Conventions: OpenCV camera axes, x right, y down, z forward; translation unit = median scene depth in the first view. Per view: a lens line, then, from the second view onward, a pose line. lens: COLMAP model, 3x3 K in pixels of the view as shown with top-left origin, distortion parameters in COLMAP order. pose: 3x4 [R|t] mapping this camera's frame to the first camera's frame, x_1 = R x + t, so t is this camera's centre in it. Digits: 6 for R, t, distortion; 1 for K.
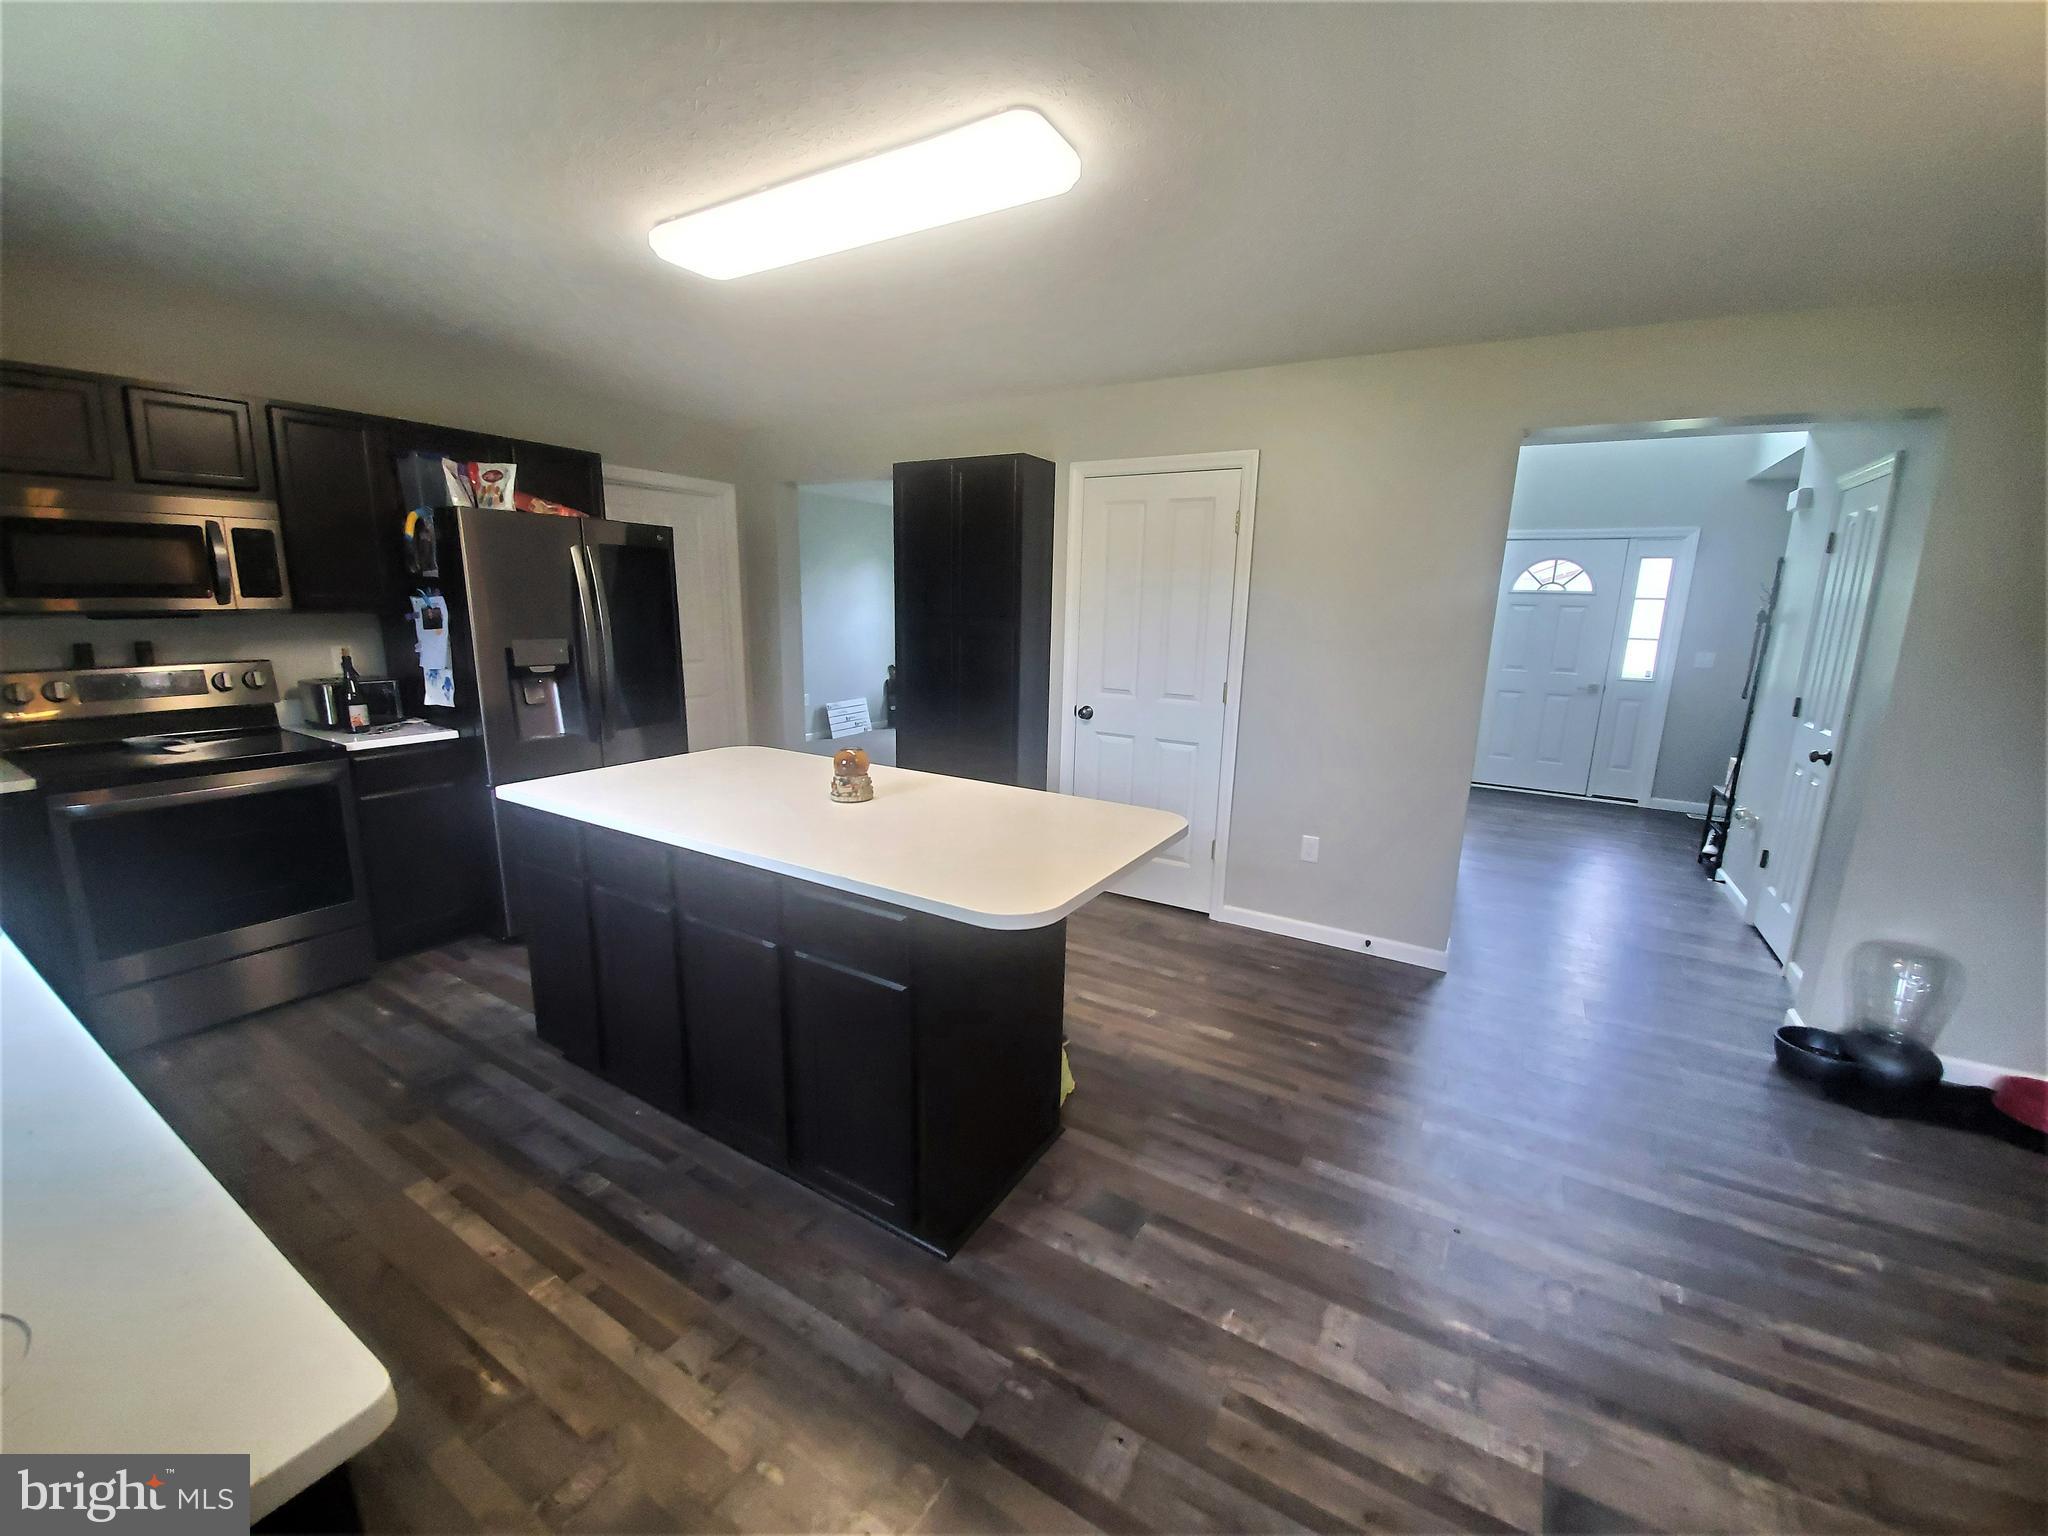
lens RADIAL K [[811.1, 0, 1026.3], [0, 811.1, 771.8], [0, 0, 1]] dist [0.016306, -0.018123]
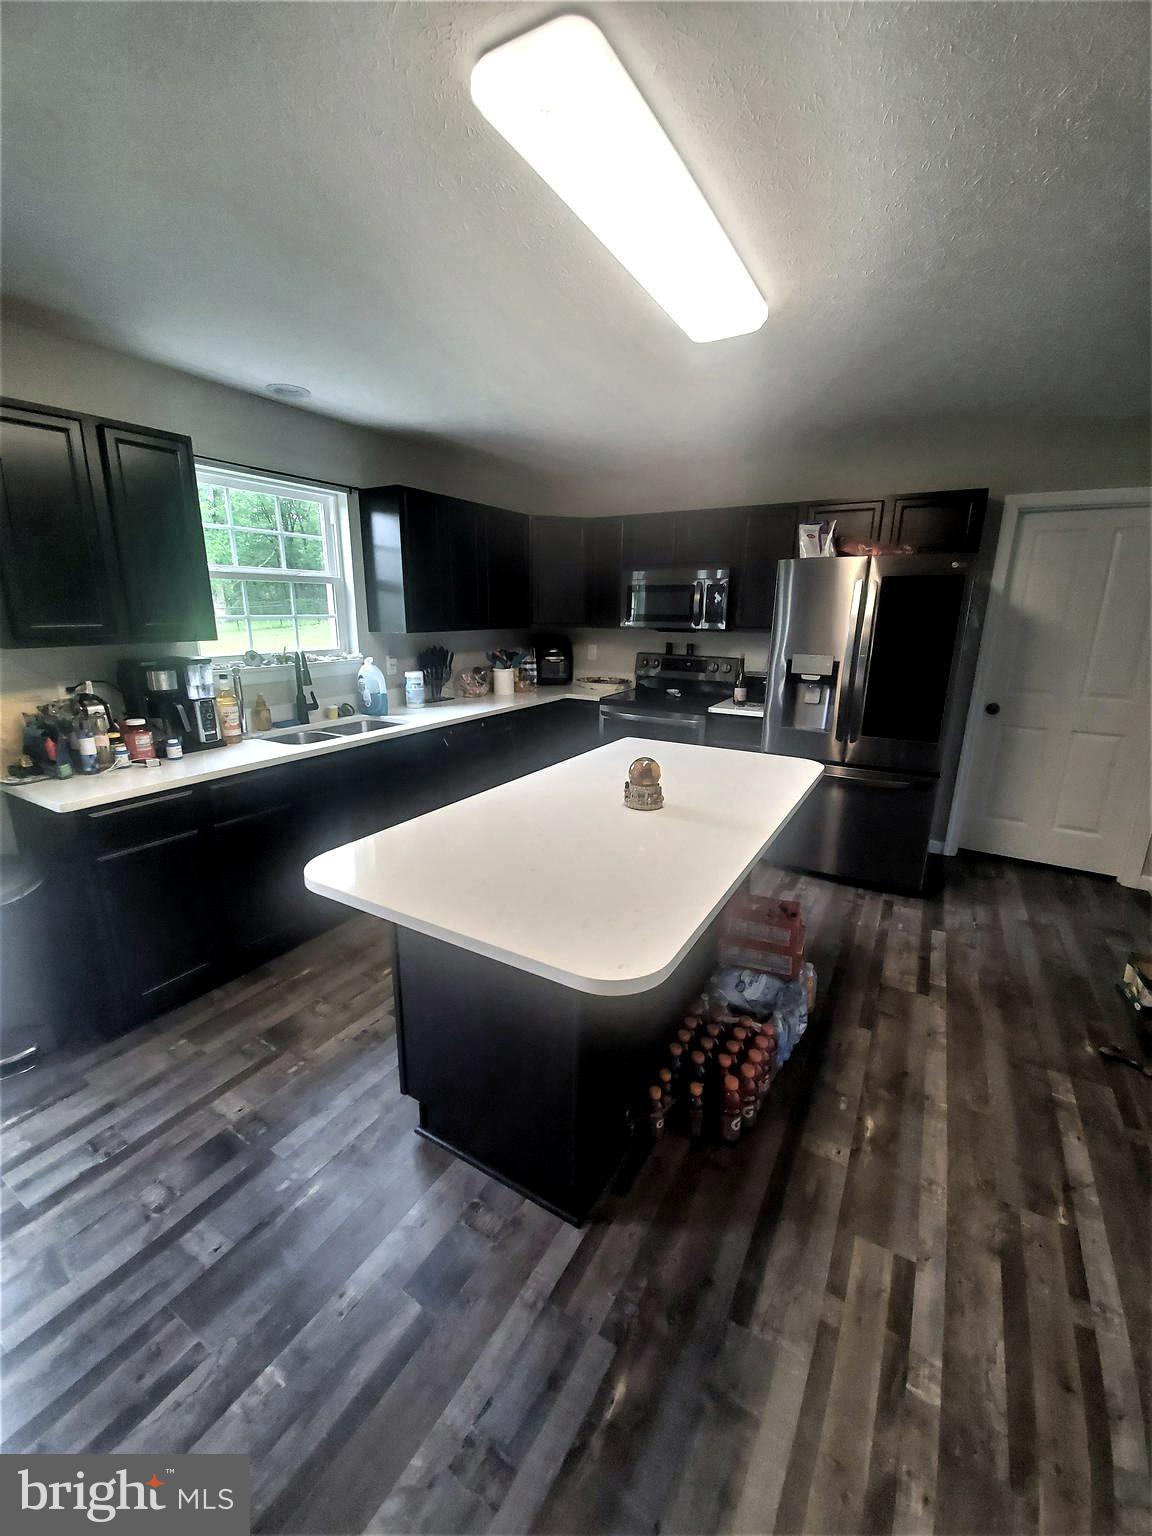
lens RADIAL K [[608.4, 0, 576.0], [0, 608.4, 768.0], [0, 0, 1]] dist [0.016306, -0.018123]
pose [[0.007784, 0.233407, -0.972348, 0.441137], [-0.218957, 0.949179, 0.226093, -0.139440], [0.975703, 0.211142, 0.058495, 0.656963]]
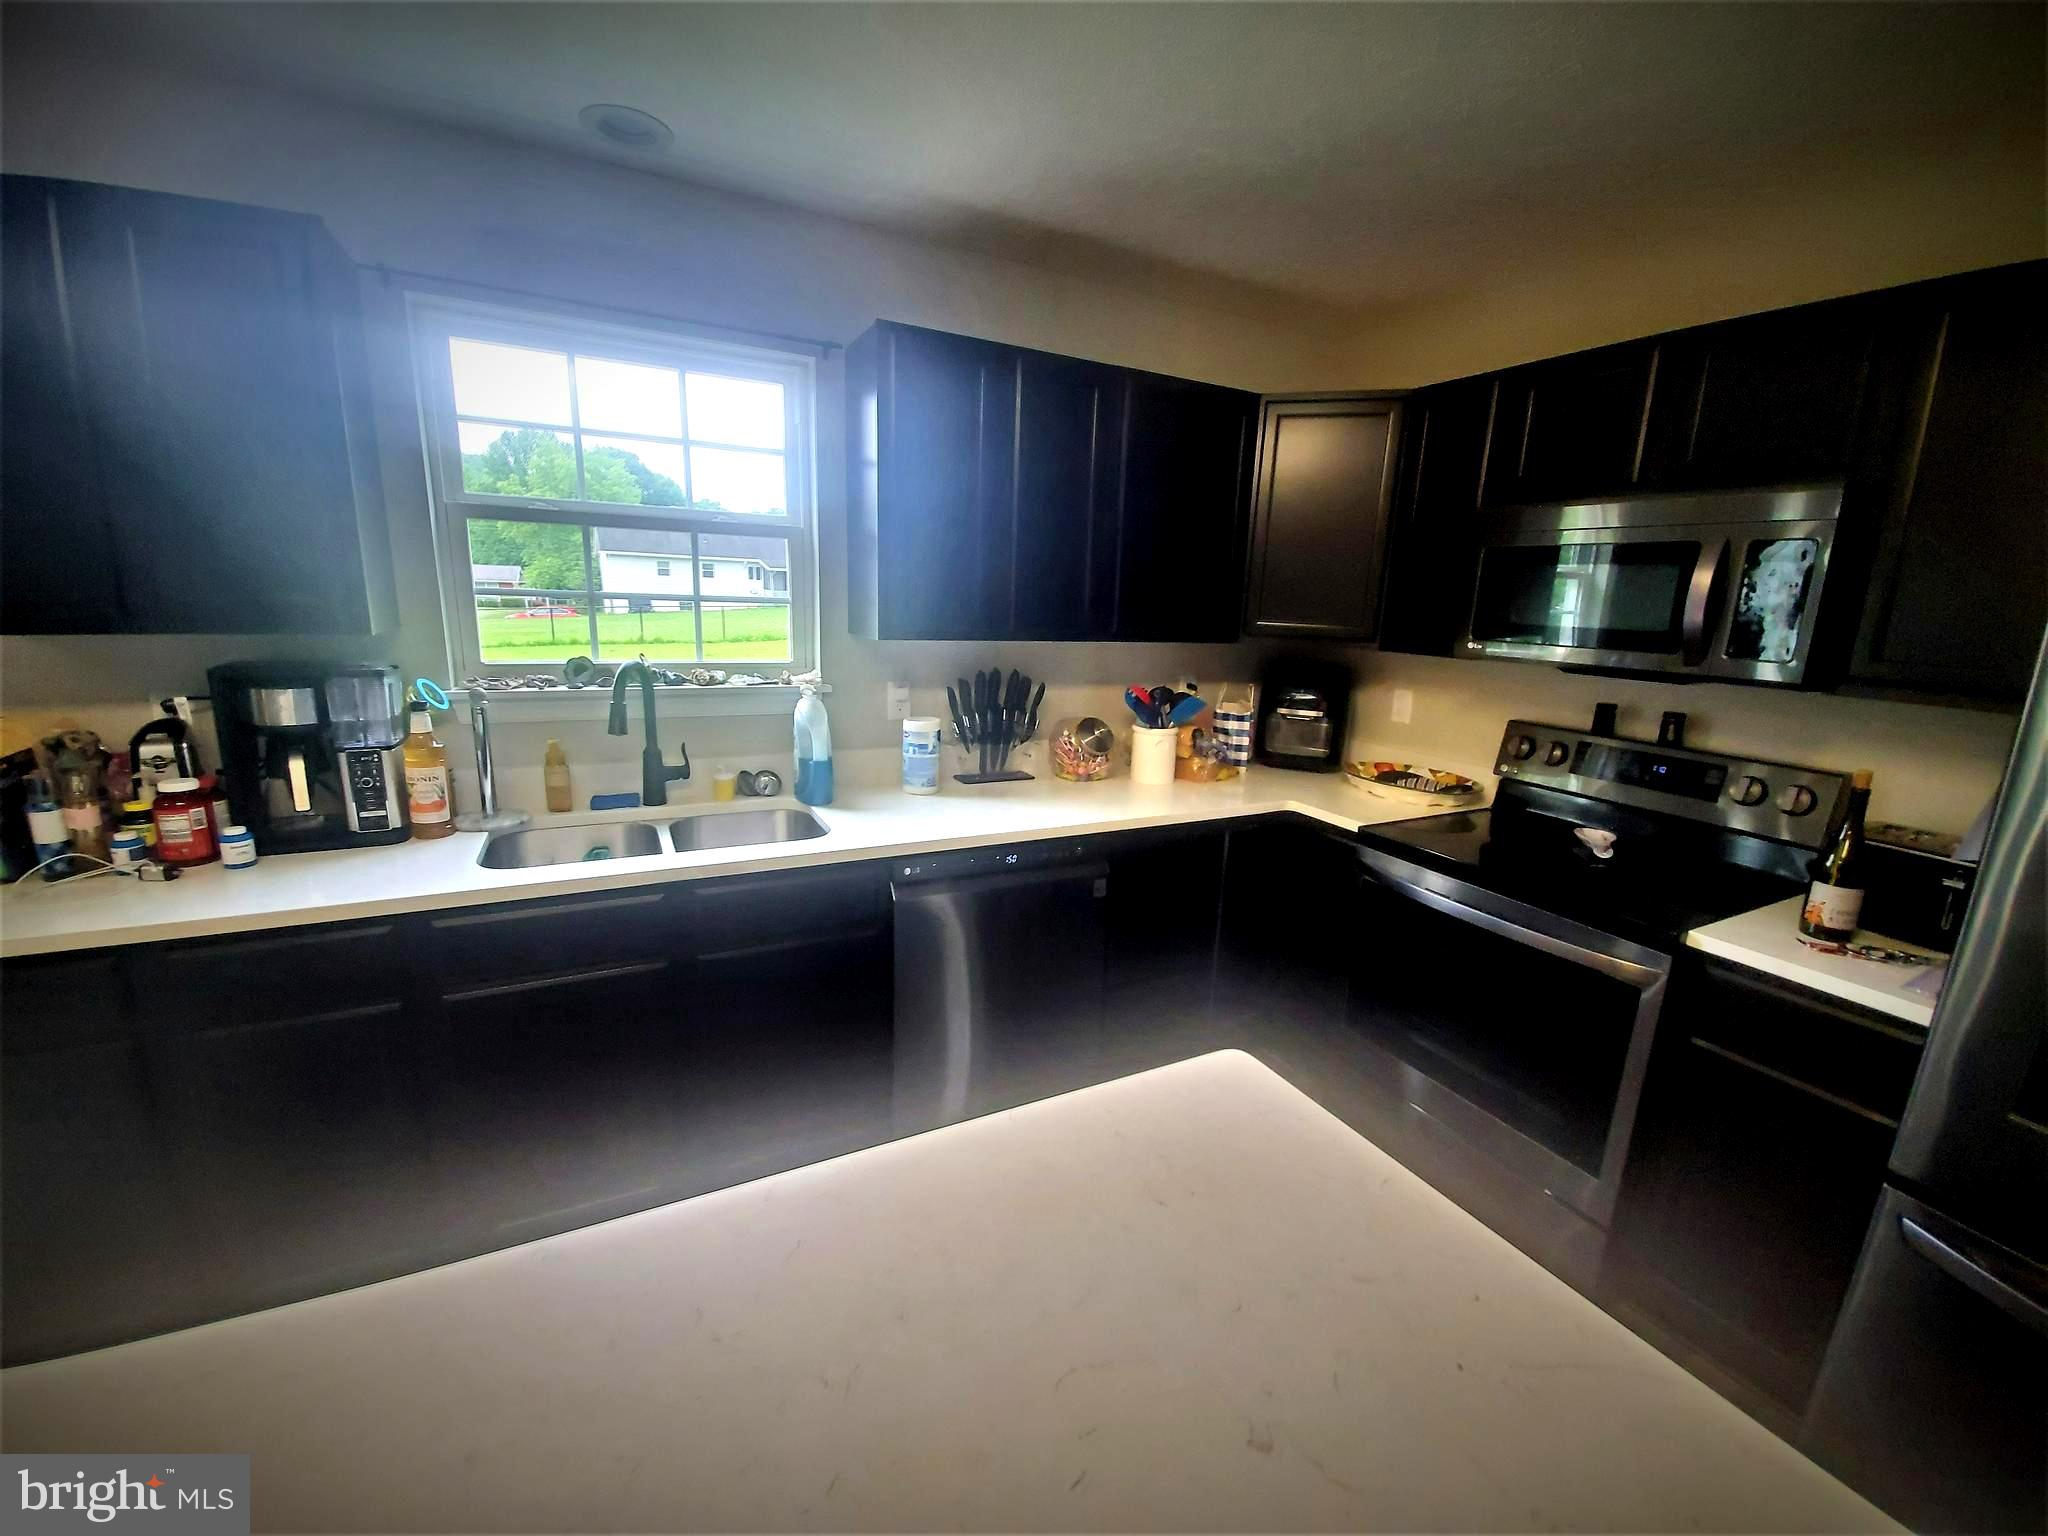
lens RADIAL K [[811.1, 0, 1026.3], [0, 811.1, 771.8], [0, 0, 1]] dist [0.016306, -0.018123]
pose [[-0.525183, 0.139036, -0.839555, -0.170300], [-0.227618, 0.927667, 0.296014, -0.184149], [0.819983, 0.346560, -0.455548, 0.826865]]
